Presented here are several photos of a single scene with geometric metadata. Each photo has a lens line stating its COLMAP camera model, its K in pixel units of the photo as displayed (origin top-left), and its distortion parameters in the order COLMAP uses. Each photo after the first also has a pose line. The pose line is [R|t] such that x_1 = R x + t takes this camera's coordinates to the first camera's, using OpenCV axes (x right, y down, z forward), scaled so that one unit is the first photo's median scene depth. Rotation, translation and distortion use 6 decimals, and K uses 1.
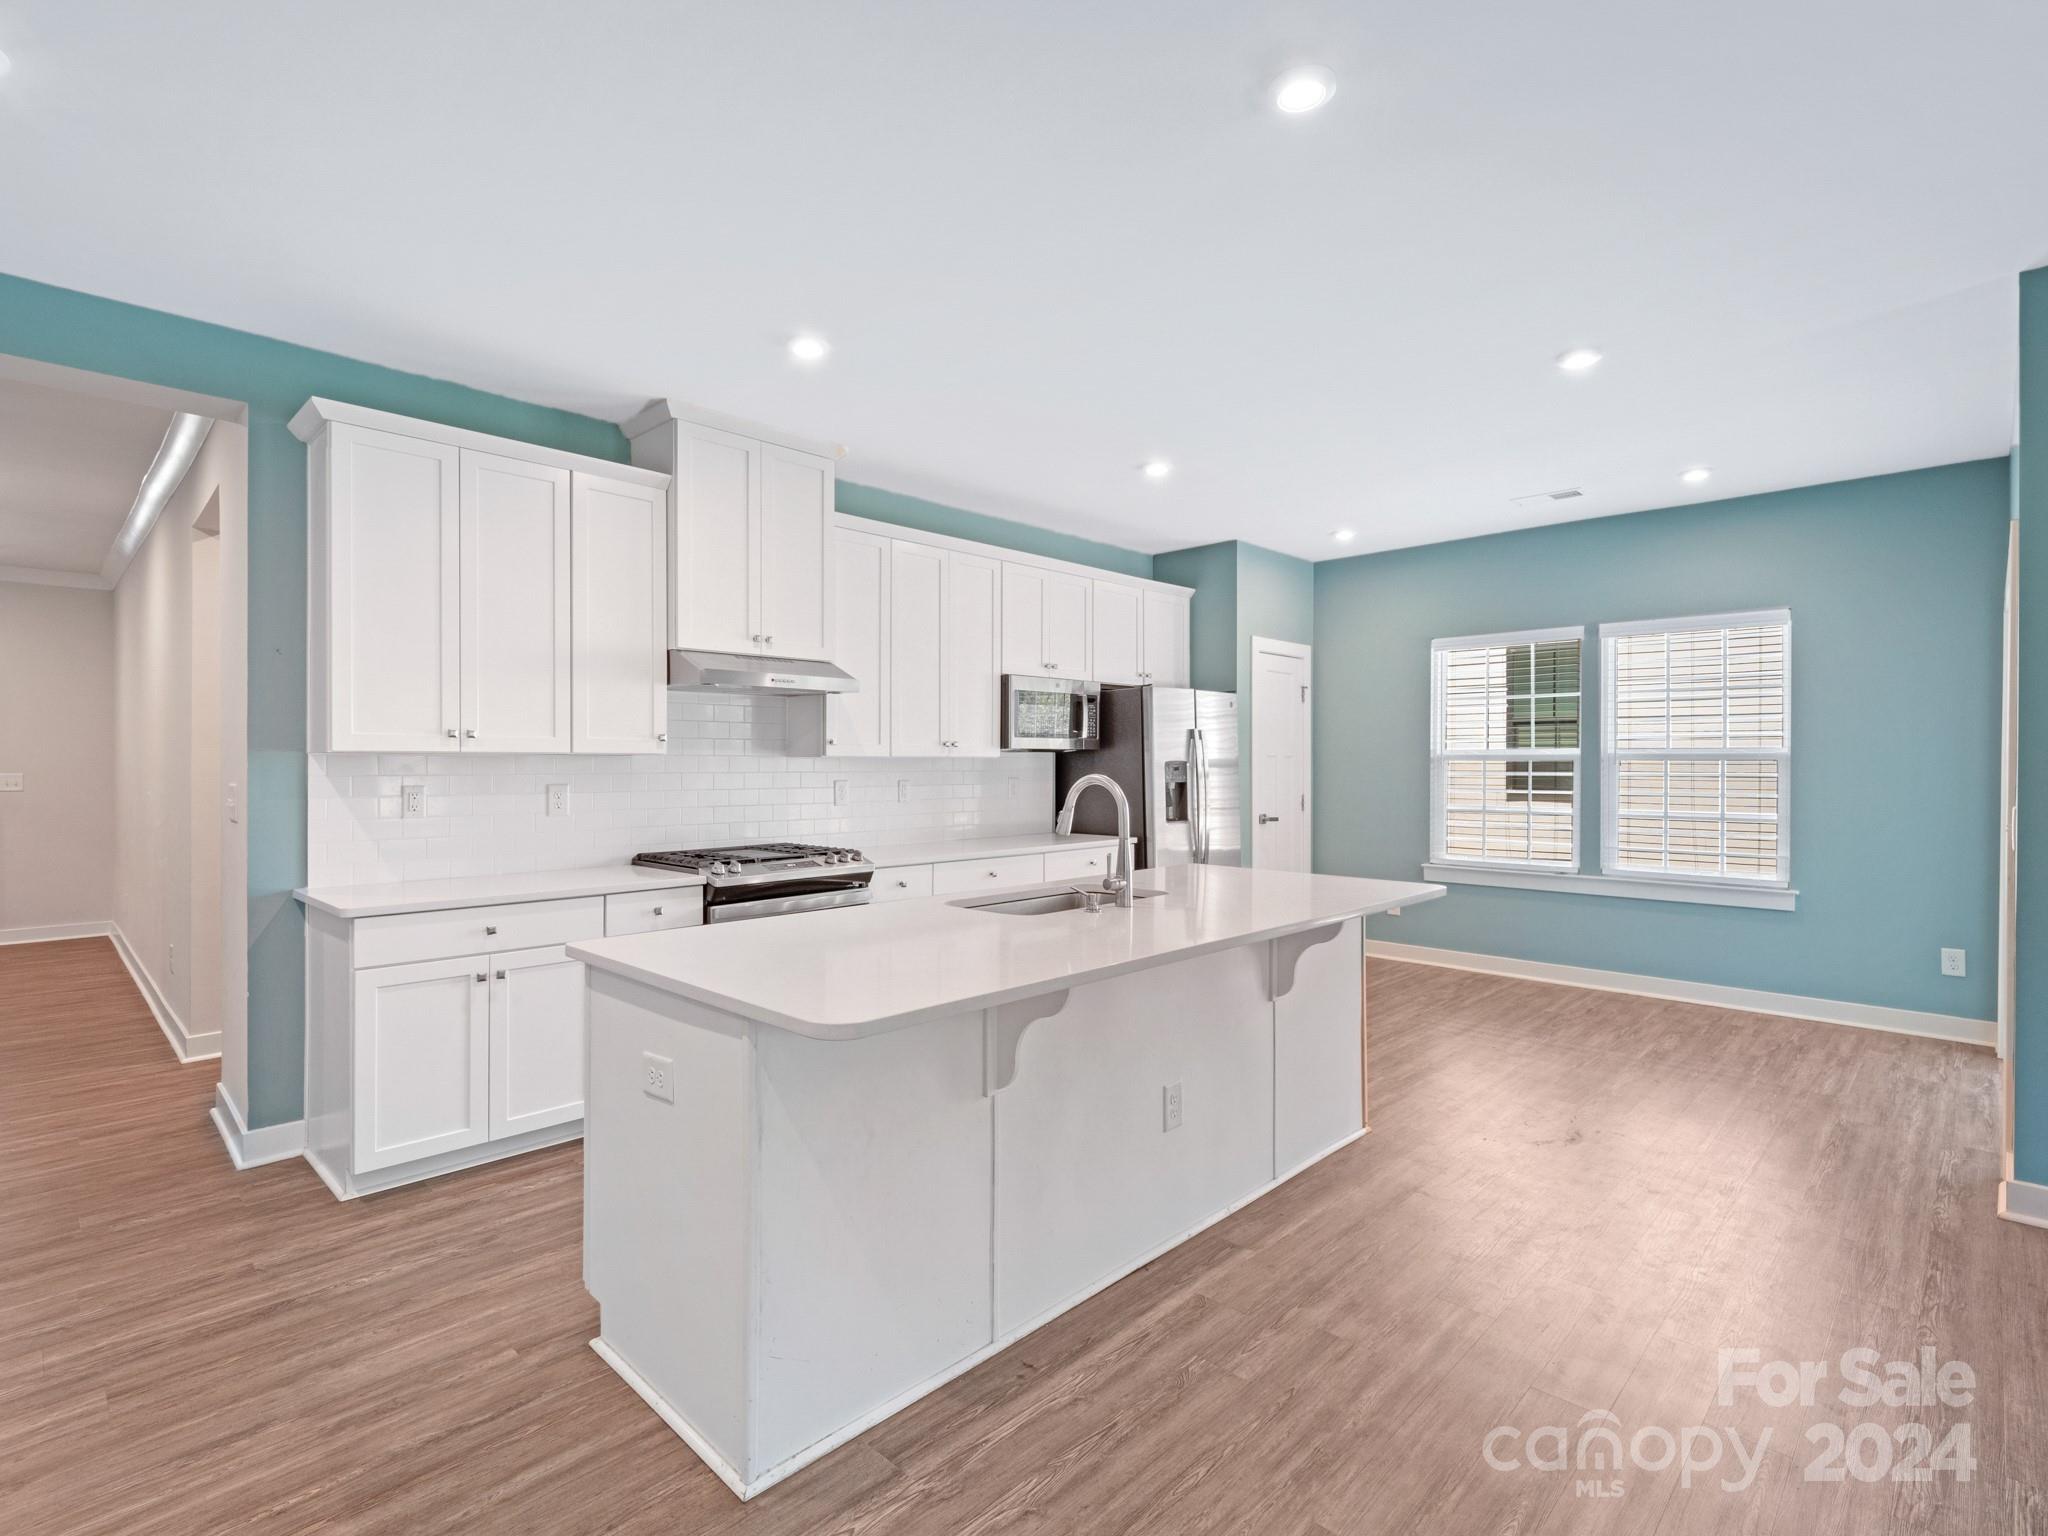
lens RADIAL K [[1020.0, 0, 1024.0], [0, 1020.0, 768.0], [0, 0, 1]] dist [-0.001980, 0.001014]
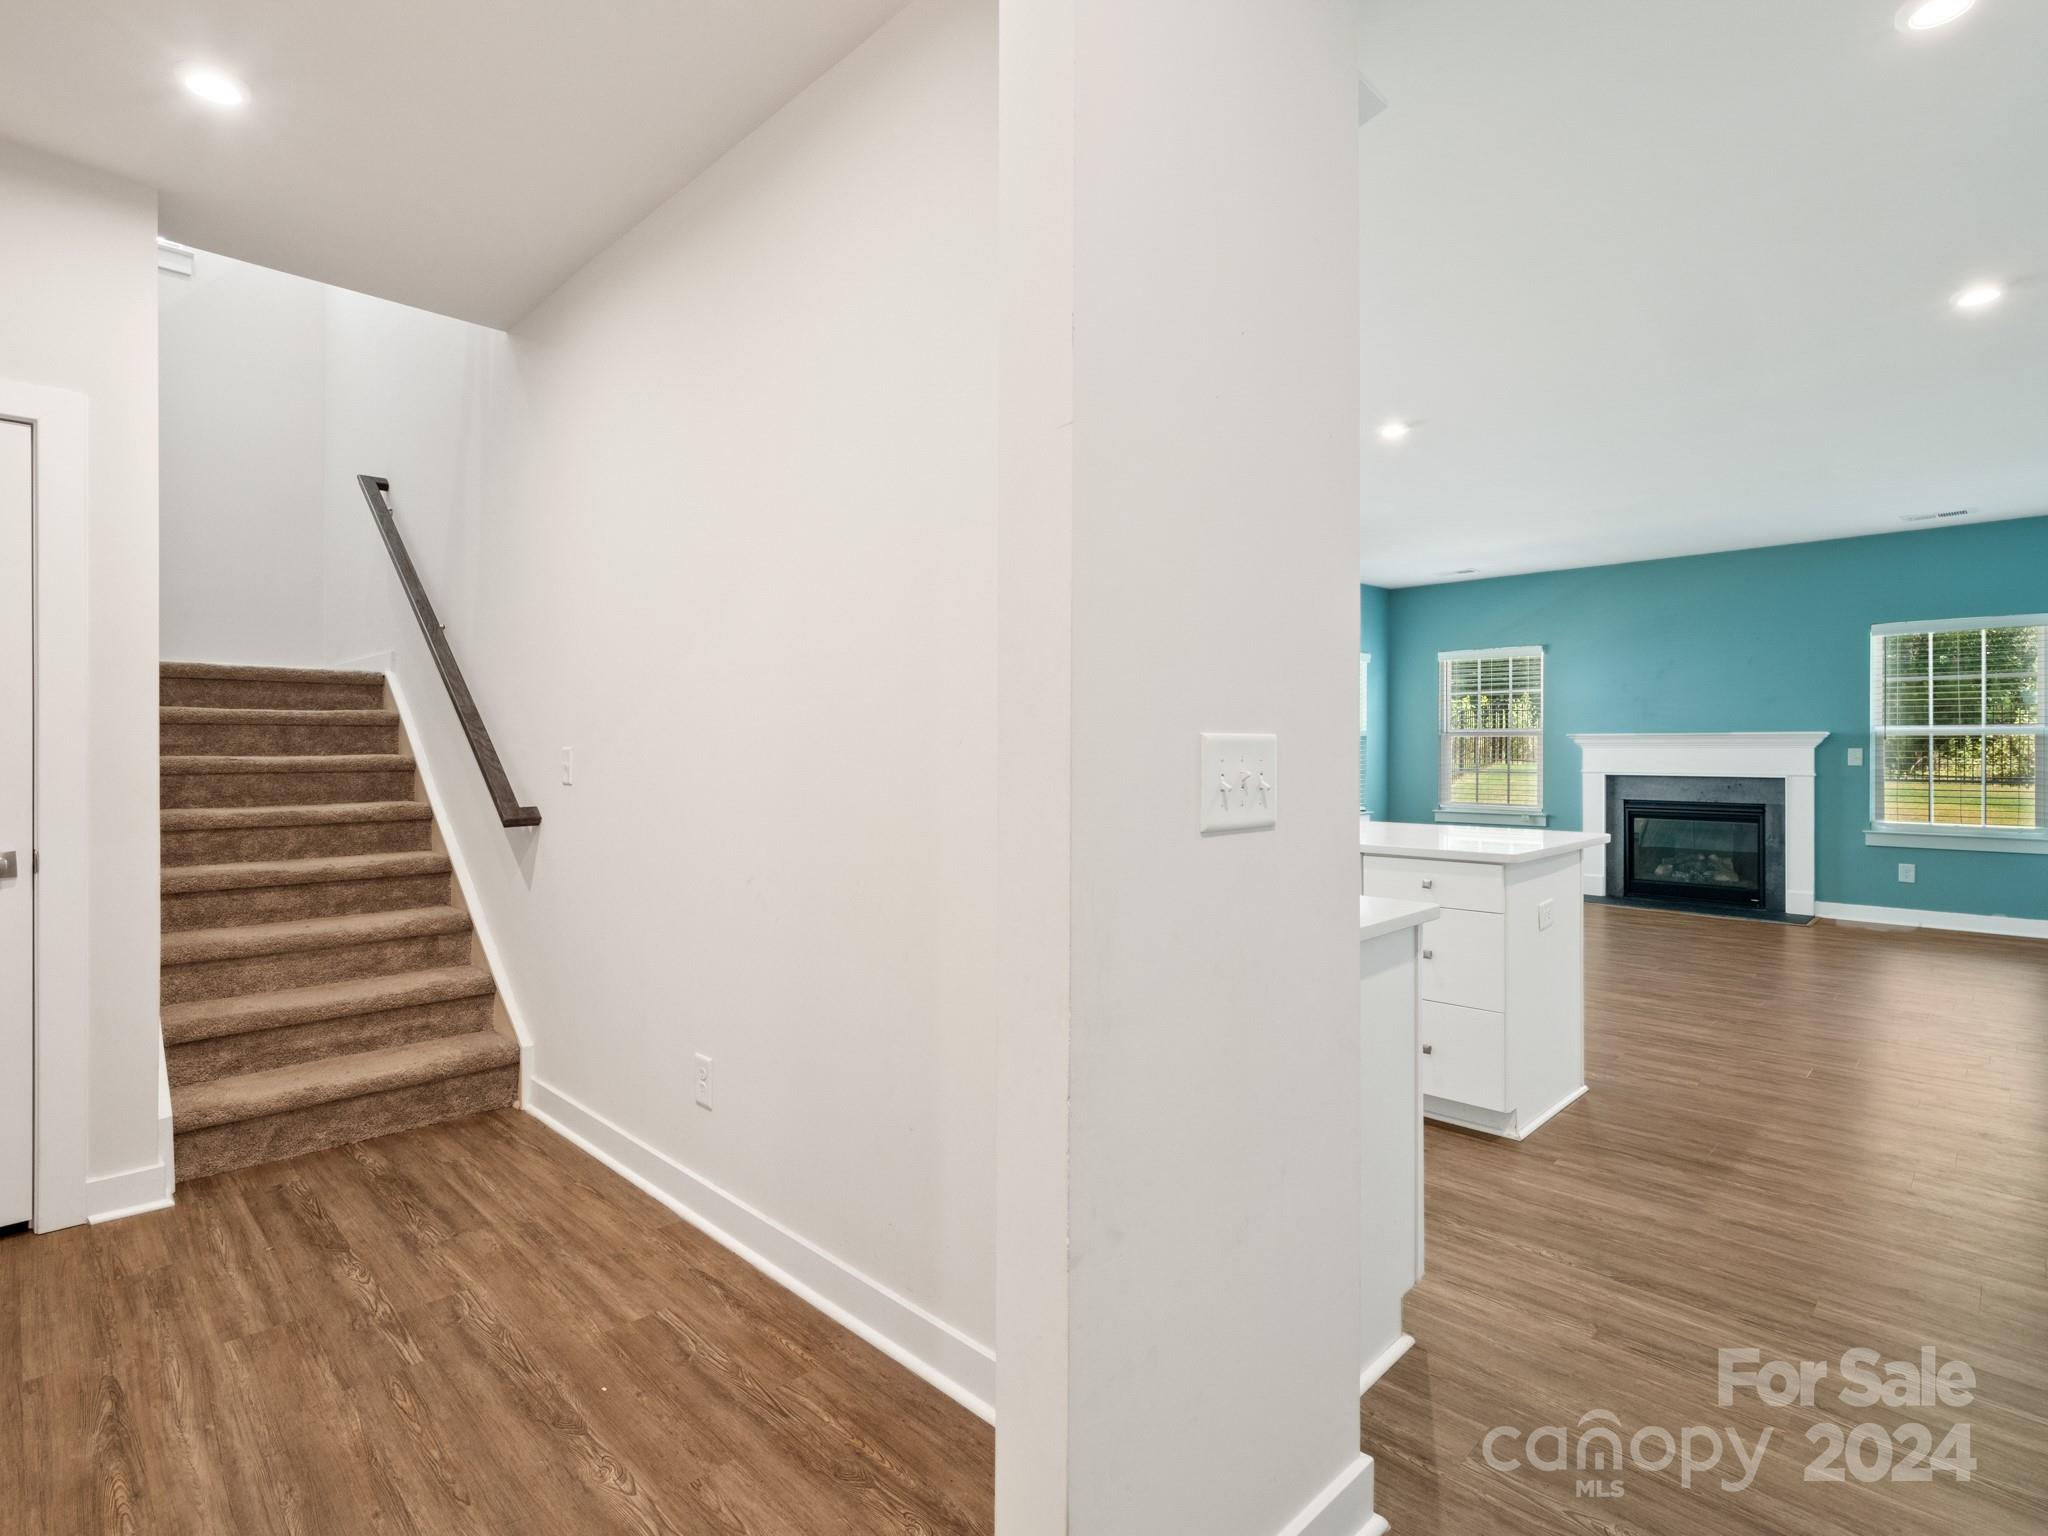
lens RADIAL K [[994.7, 0, 1027.4], [0, 994.7, 746.9], [0, 0, 1]] dist [-0.019852, 0.010865]
pose [[0.004316, 0.001639, 0.999989, -1.051067], [0.003152, 0.999994, -0.001652, 0.019899], [-0.999986, 0.003159, 0.004310, 0.988188]]
